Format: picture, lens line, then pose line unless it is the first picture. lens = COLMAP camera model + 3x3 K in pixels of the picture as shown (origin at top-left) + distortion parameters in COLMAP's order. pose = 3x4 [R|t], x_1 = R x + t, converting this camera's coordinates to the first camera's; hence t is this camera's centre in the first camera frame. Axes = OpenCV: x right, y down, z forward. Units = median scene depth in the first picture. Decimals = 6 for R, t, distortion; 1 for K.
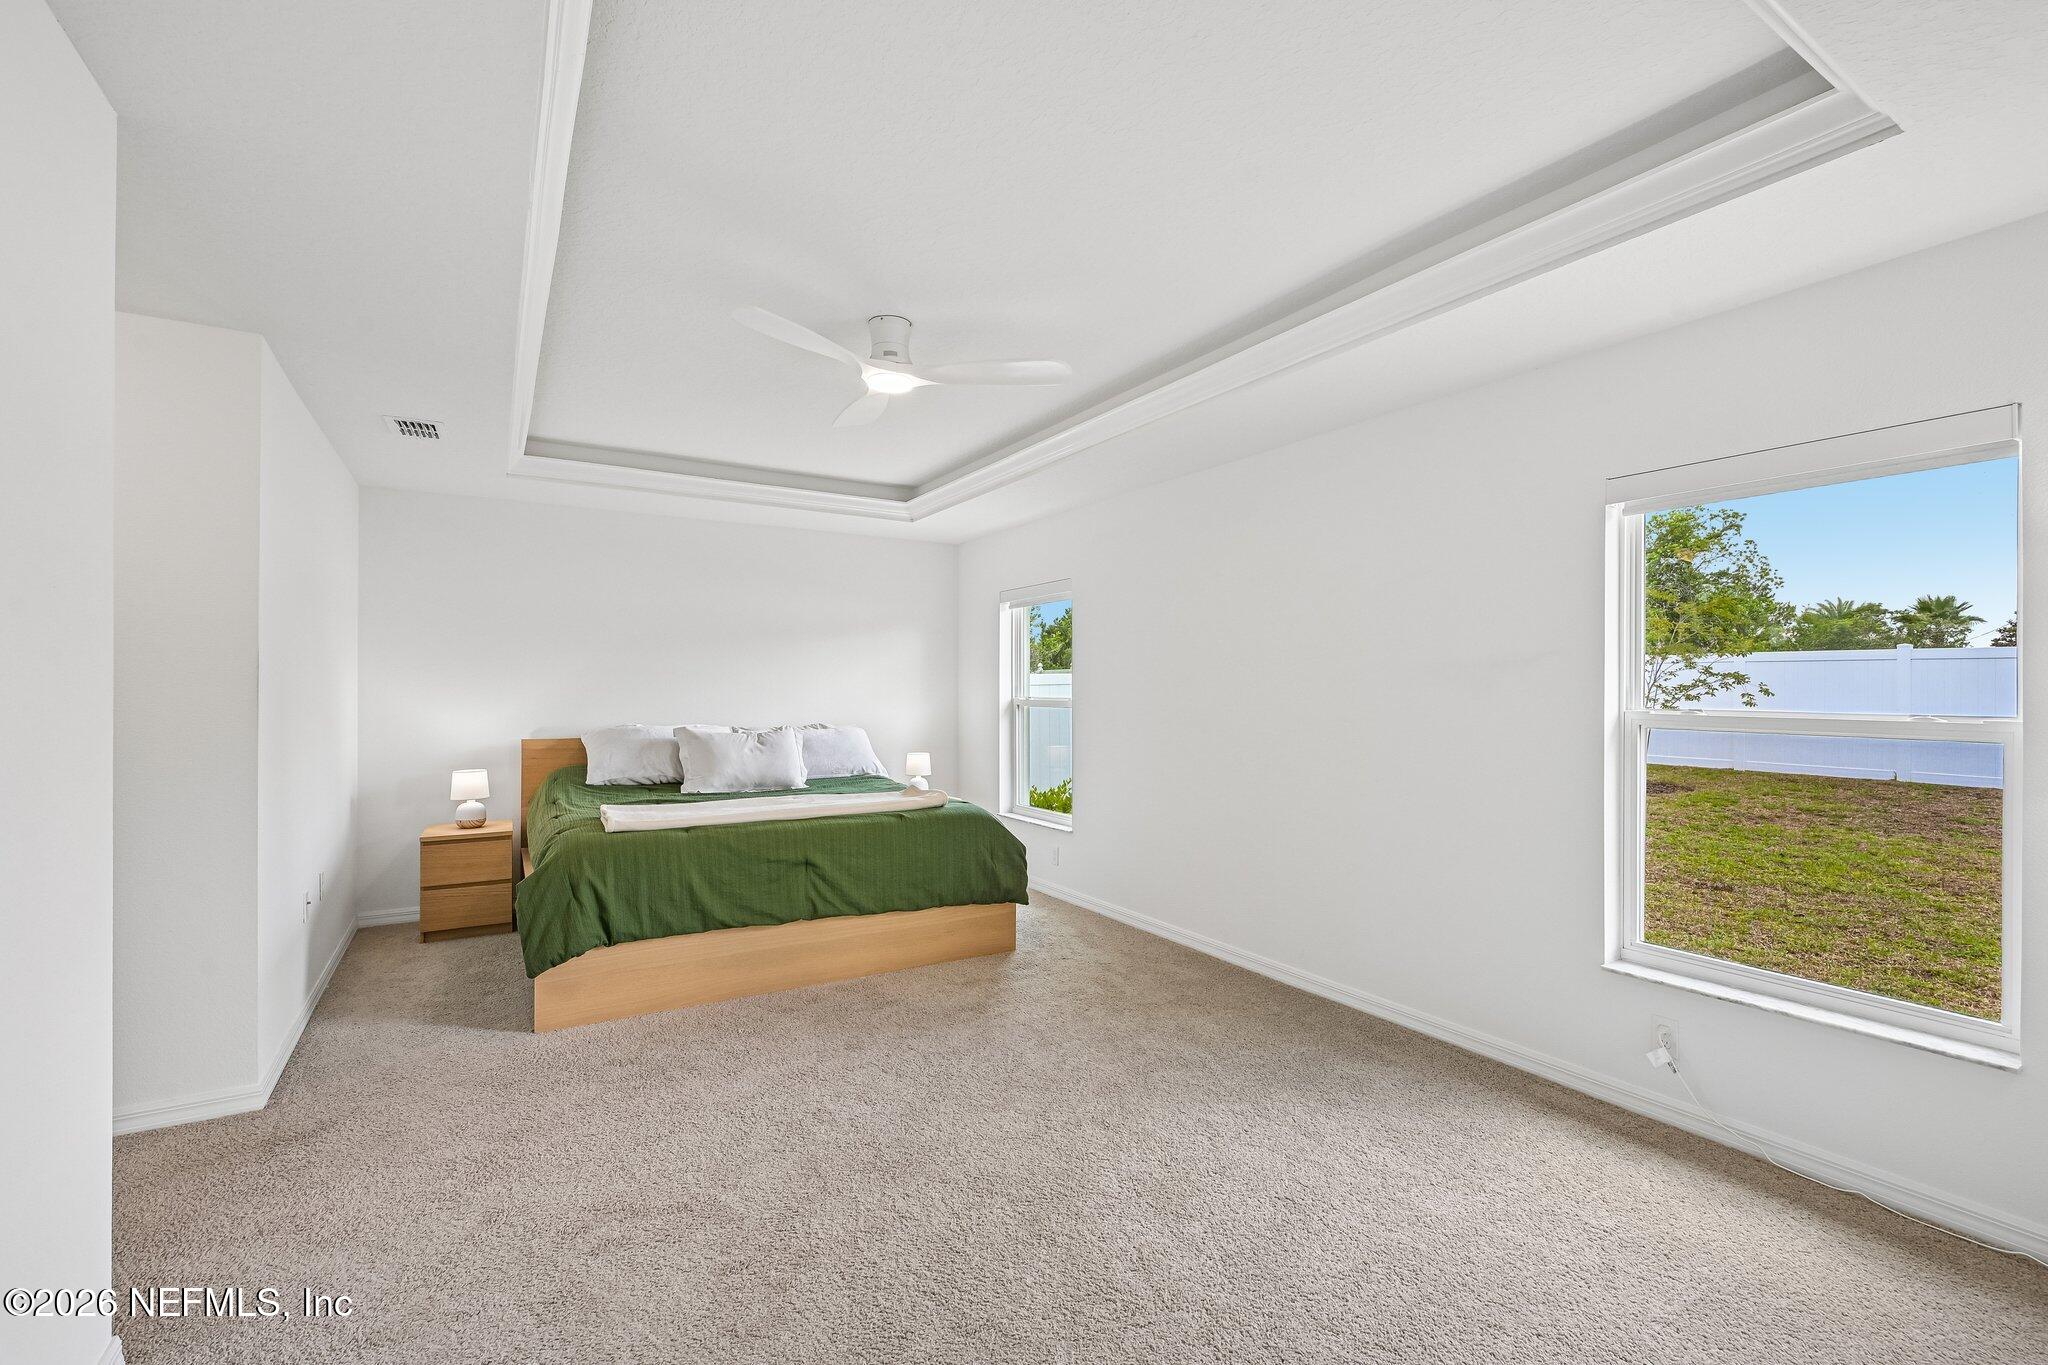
lens RADIAL K [[881.4, 0, 1023.1], [0, 881.4, 690.9], [0, 0, 1]] dist [-0.013331, -0.000117]
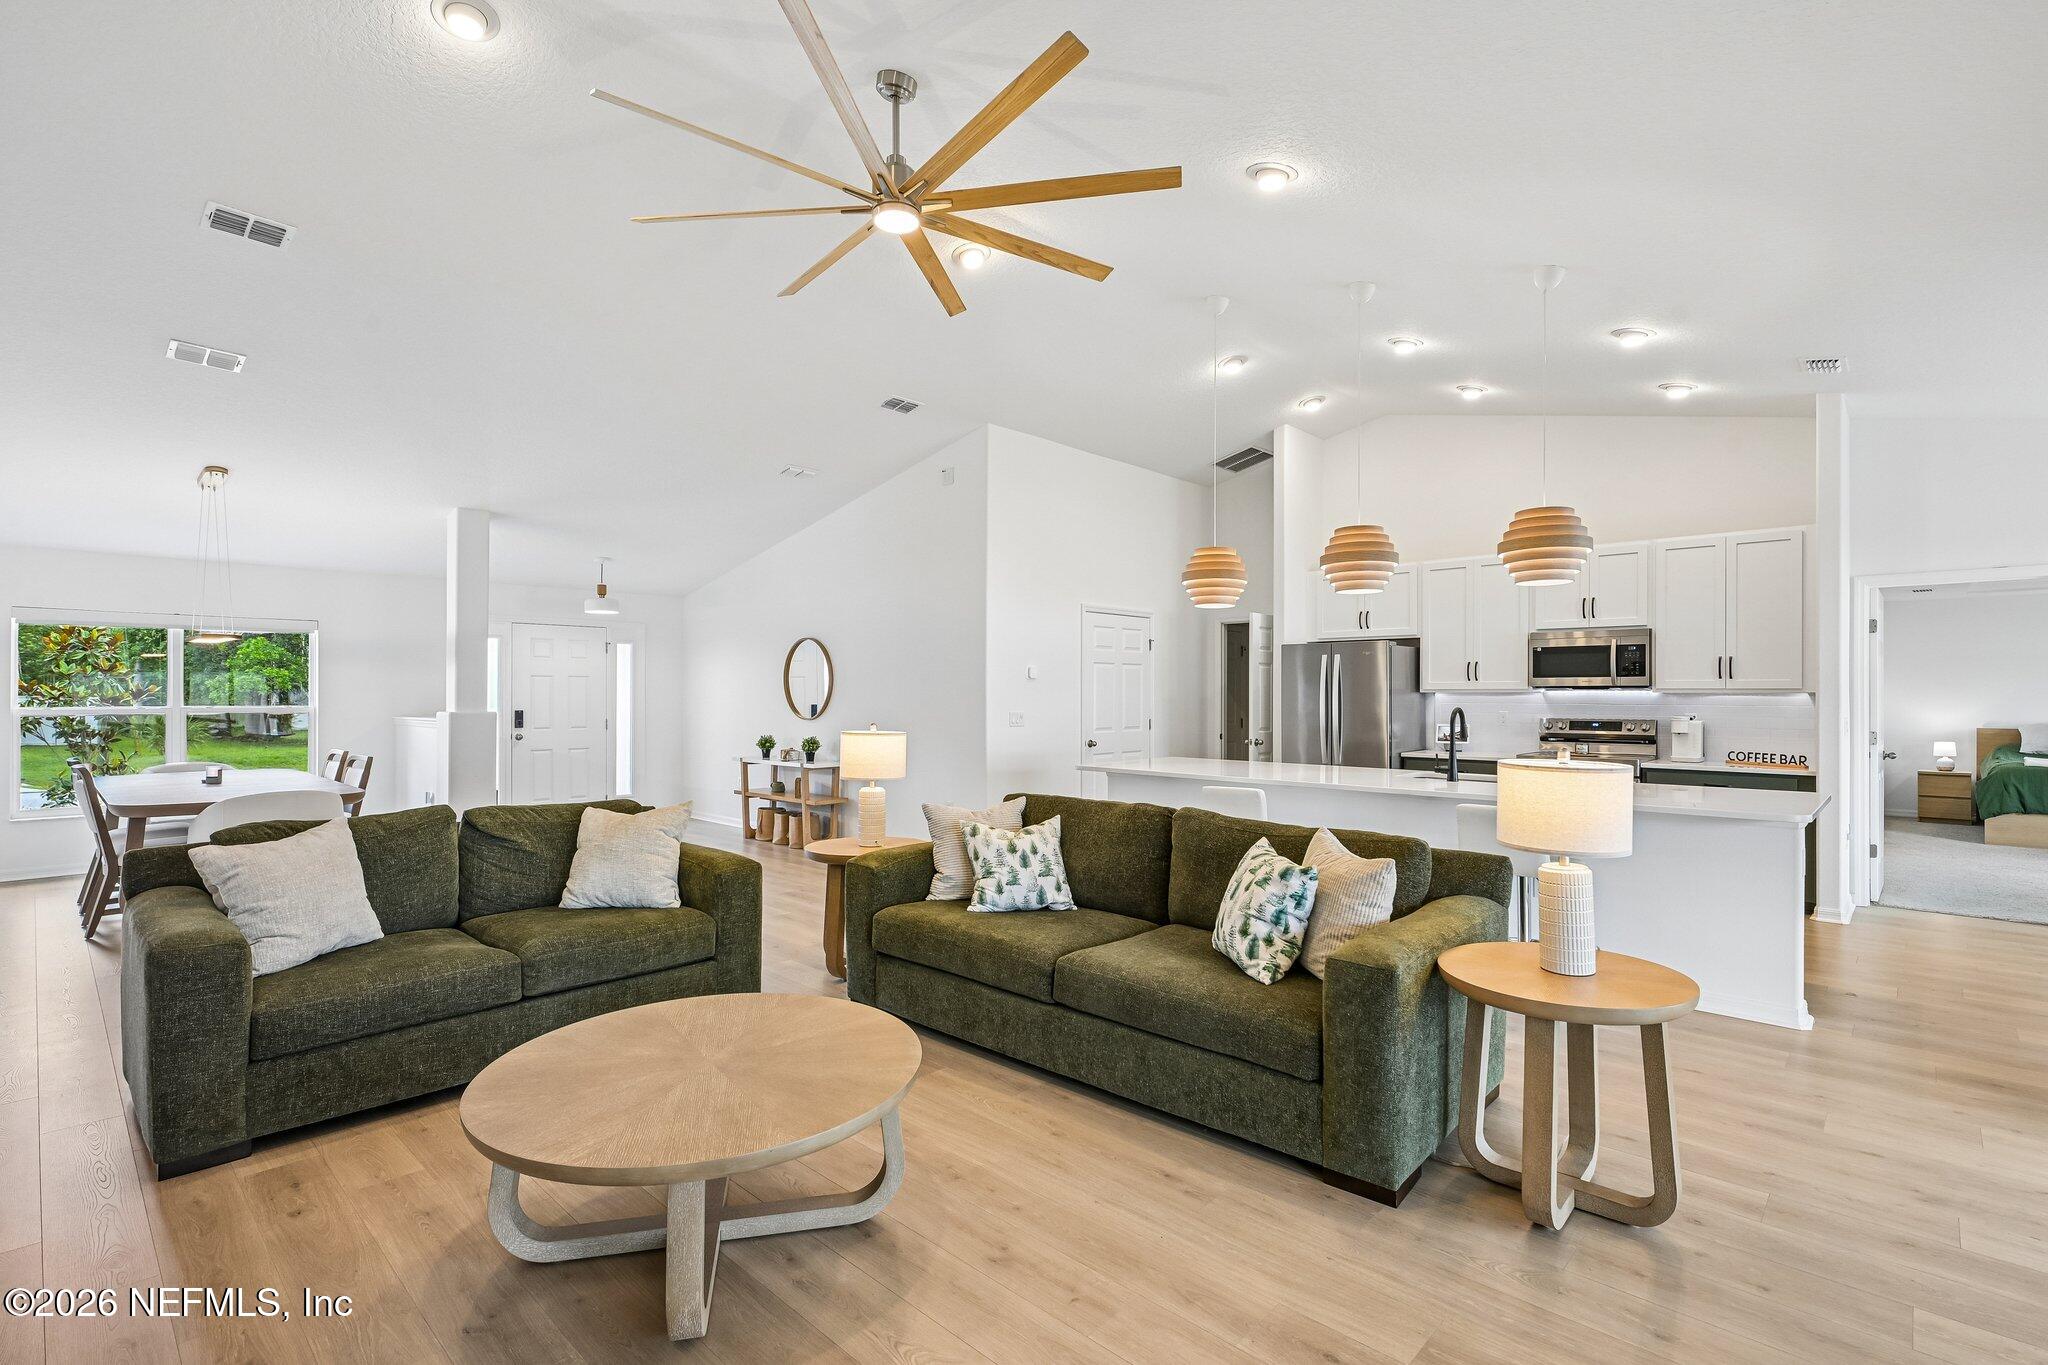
lens RADIAL K [[949.5, 0, 1032.2], [0, 949.5, 690.6], [0, 0, 1]] dist [-0.000103, 0.000025]
pose [[0.269271, -0.003795, -0.963057, 0.908830], [-0.000943, 0.999991, -0.004204, -0.014240], [0.963064, 0.002040, 0.269265, -1.614510]]
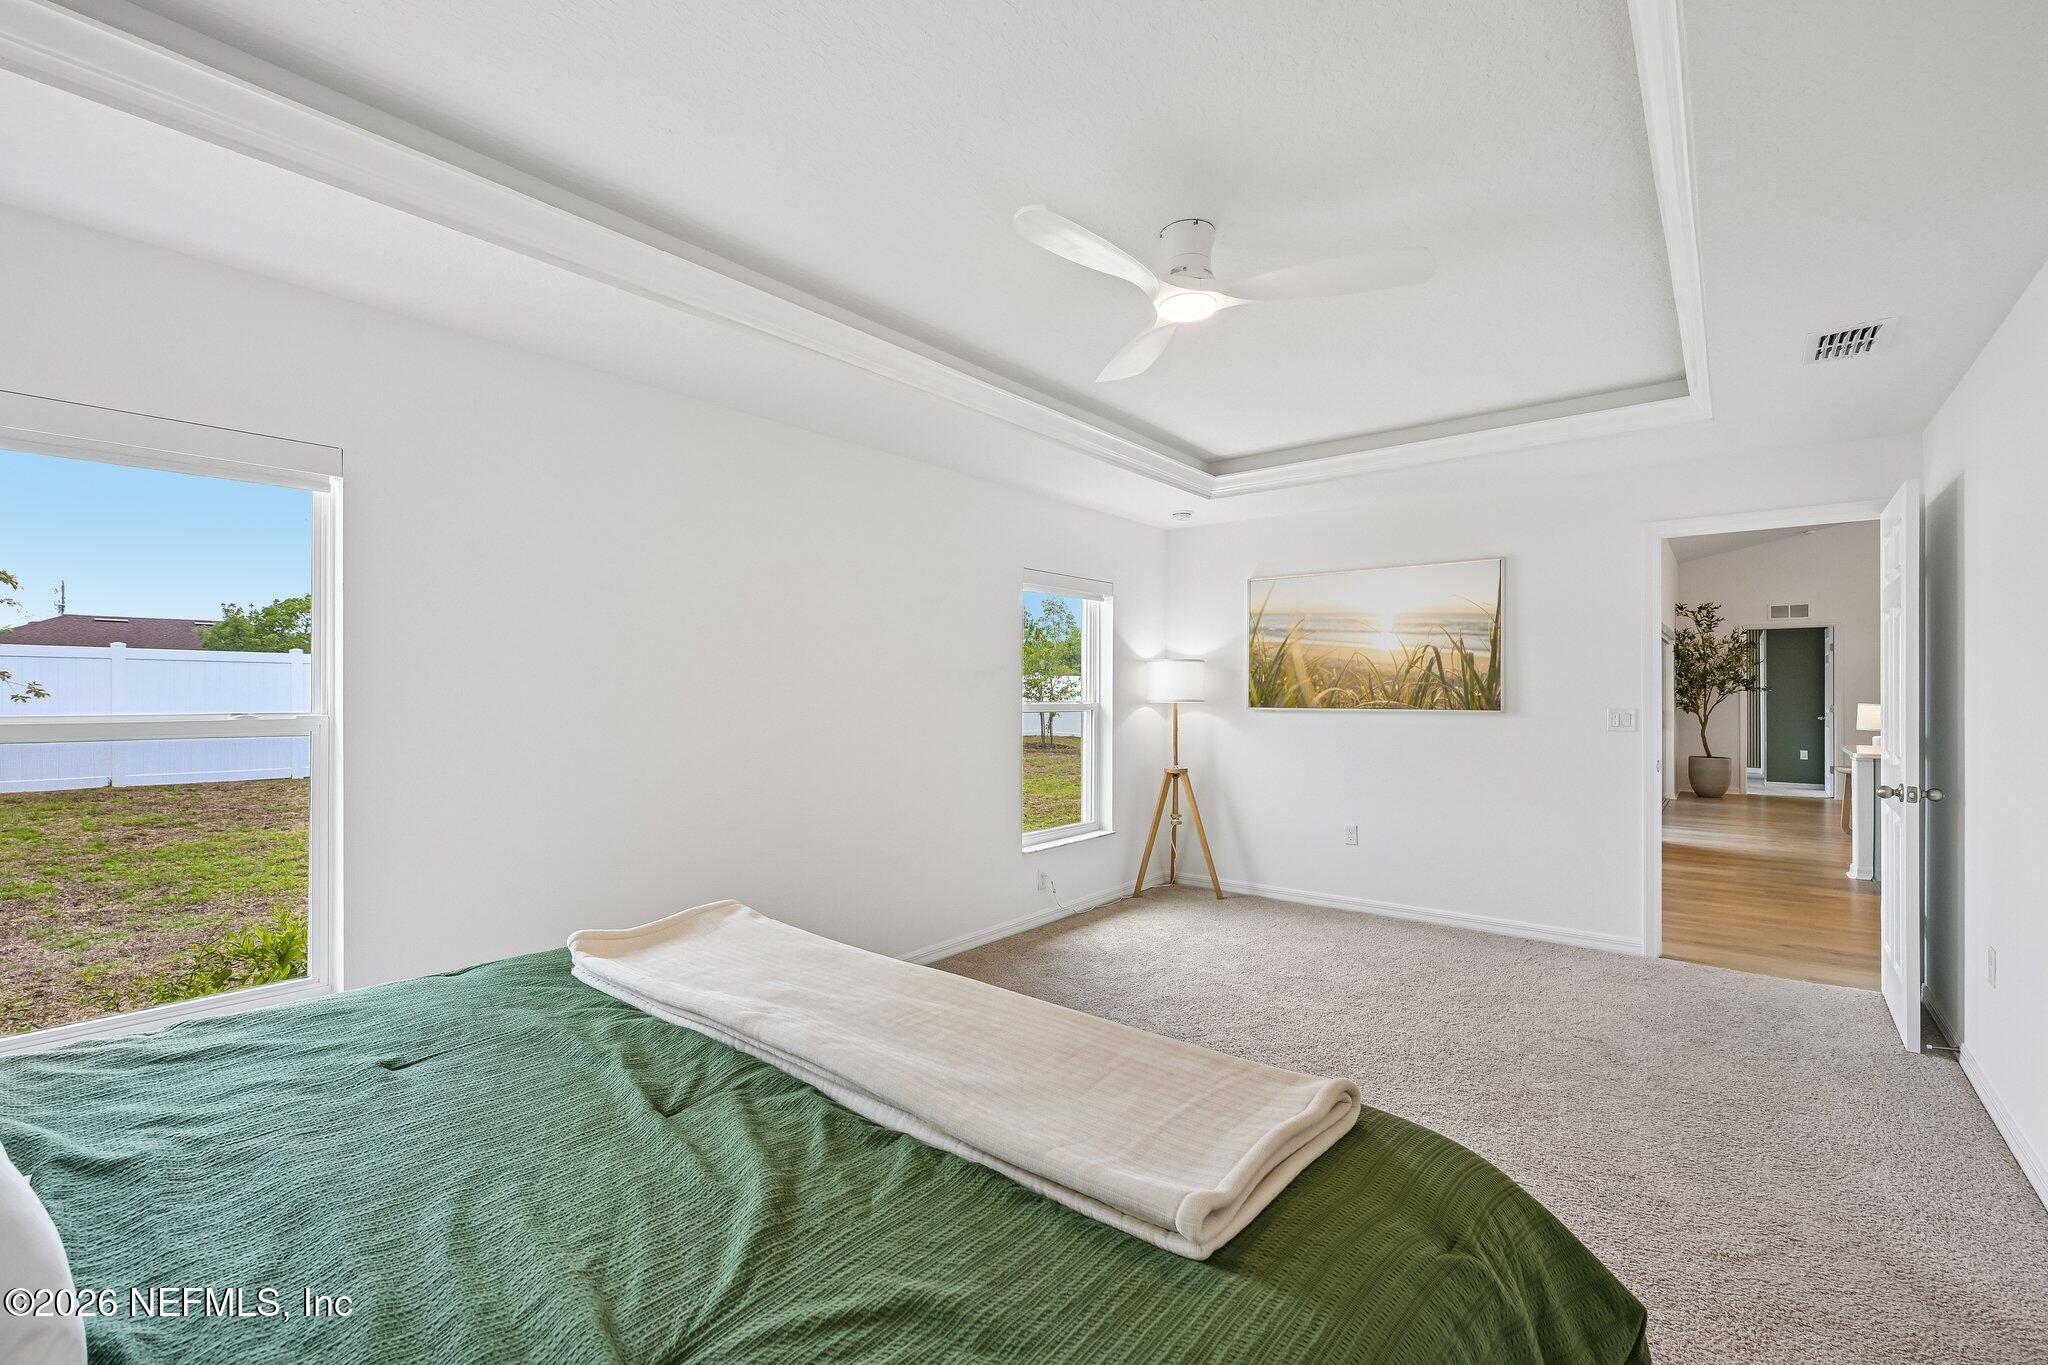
lens RADIAL K [[877.3, 0, 1028.5], [0, 877.3, 691.4], [0, 0, 1]] dist [0.001471, 0.000406]
pose [[-0.339463, -0.000357, 0.940619, -0.579231], [0.000616, 1.000000, 0.000602, -0.000101], [-0.940619, 0.000784, -0.339463, 0.954956]]
